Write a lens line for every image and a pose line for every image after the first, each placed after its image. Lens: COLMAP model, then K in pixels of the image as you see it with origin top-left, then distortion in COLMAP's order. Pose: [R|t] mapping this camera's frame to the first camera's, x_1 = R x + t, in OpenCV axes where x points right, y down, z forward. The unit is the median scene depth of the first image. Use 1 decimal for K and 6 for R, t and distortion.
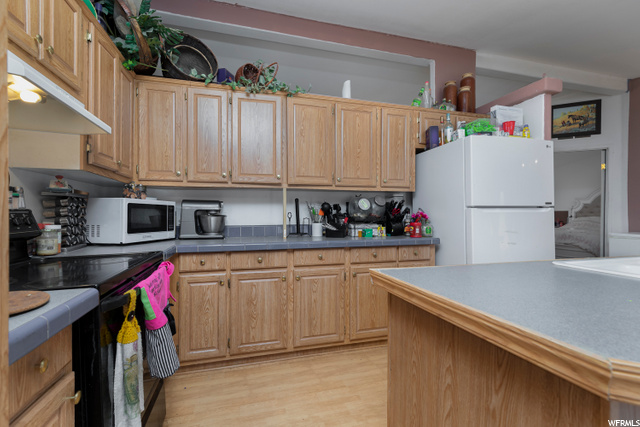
lens RADIAL K [[294.7, 0, 320.0], [0, 294.7, 213.5], [0, 0, 1]] dist [0.004544, 0.000551]
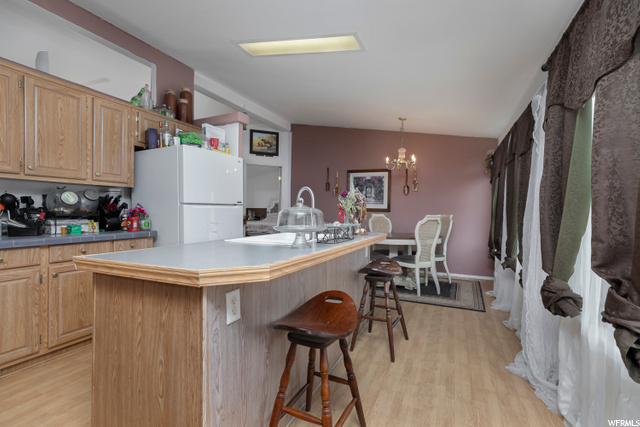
lens RADIAL K [[294.7, 0, 320.0], [0, 294.7, 213.5], [0, 0, 1]] dist [0.004544, 0.000551]
pose [[0.663063, -0.001625, 0.748562, -0.021578], [-0.008181, 0.999922, 0.009418, 0.002115], [-0.748519, -0.012369, 0.662998, -0.186554]]
